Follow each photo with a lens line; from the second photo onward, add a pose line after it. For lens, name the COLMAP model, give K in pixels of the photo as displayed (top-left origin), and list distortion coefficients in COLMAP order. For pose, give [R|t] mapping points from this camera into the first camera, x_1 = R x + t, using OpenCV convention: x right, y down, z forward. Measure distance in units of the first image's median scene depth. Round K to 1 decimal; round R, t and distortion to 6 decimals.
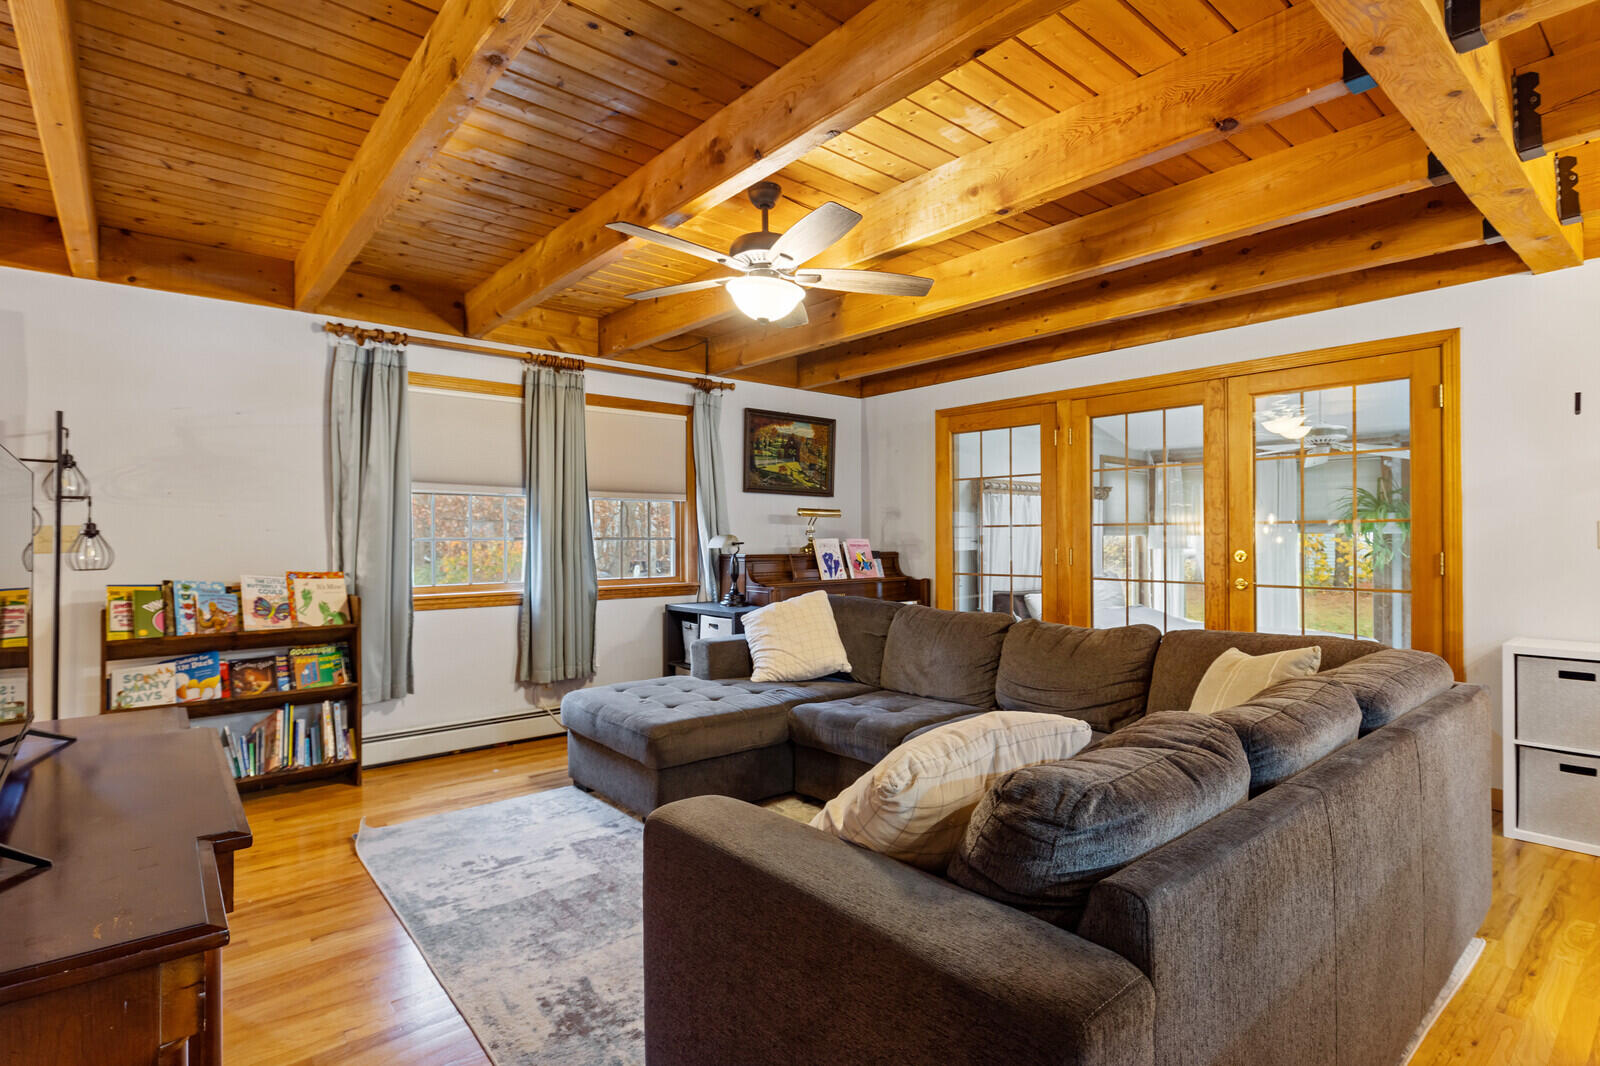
lens RADIAL K [[802.6, 0, 793.7], [0, 802.6, 531.3], [0, 0, 1]] dist [-0.002166, 0.000341]
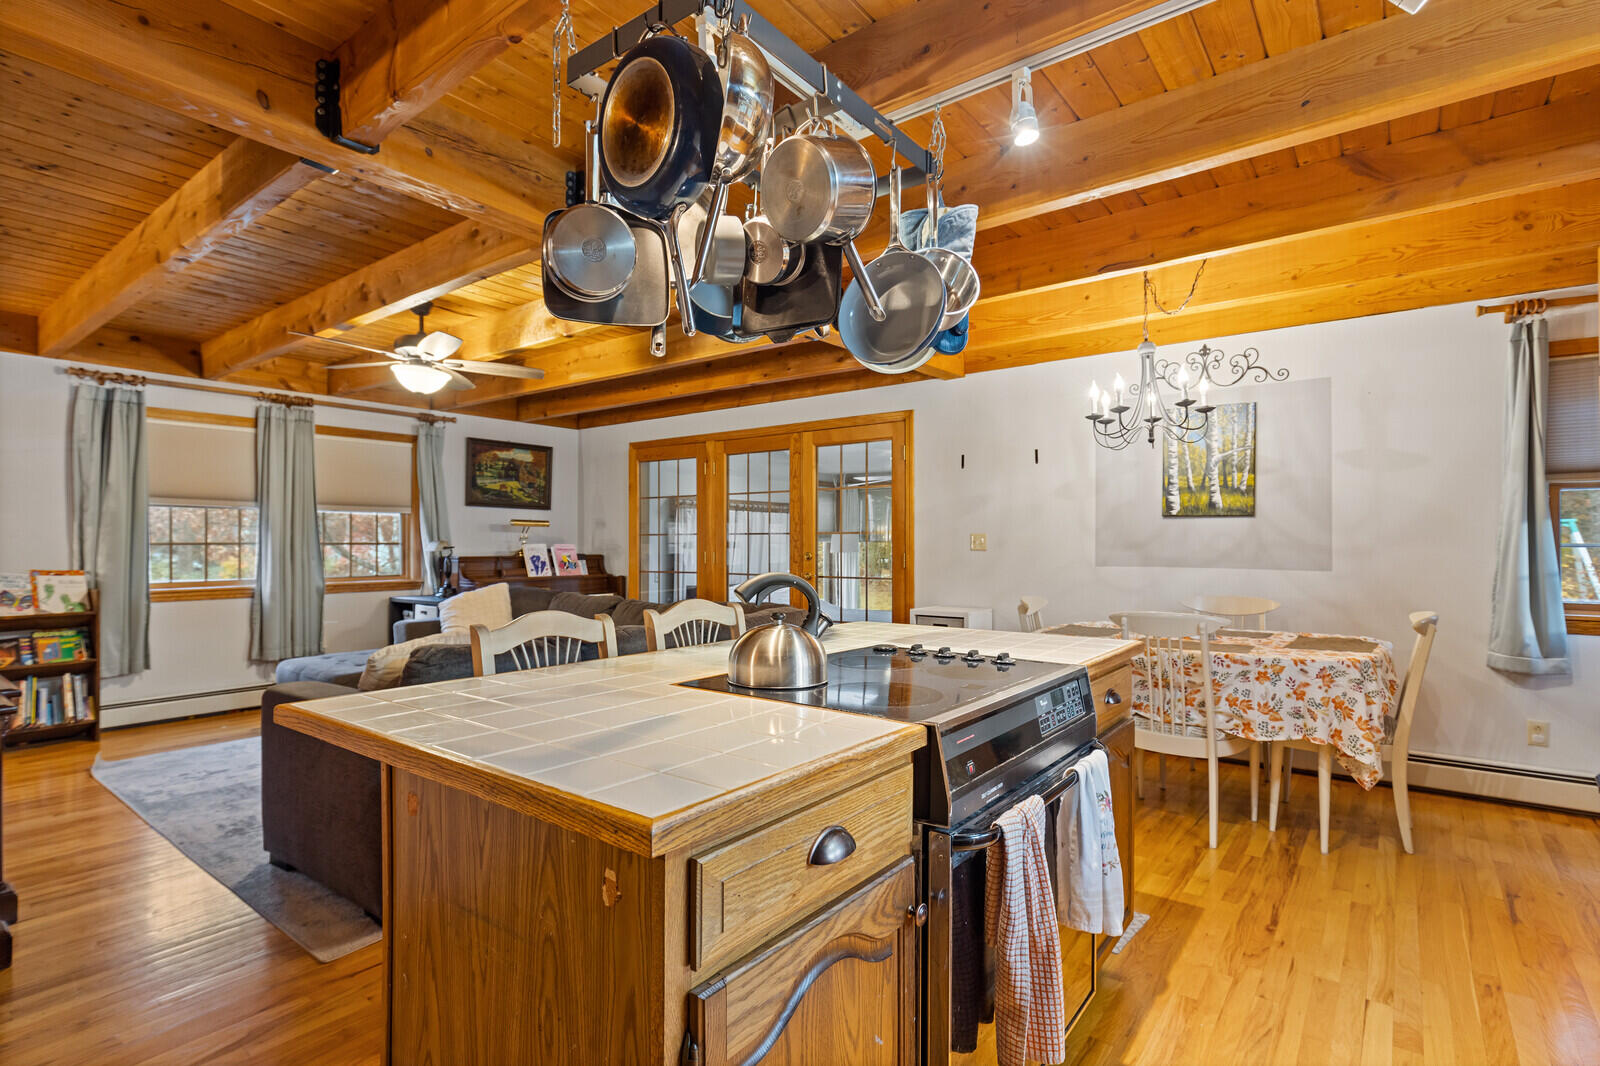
lens RADIAL K [[802.6, 0, 799.4], [0, 802.6, 536.3], [0, 0, 1]] dist [-0.002166, 0.000341]
pose [[0.977758, 0.003765, 0.209702, 0.237574], [-0.003532, 0.999993, -0.001485, -0.003067], [-0.209706, 0.000711, 0.977764, -0.404339]]
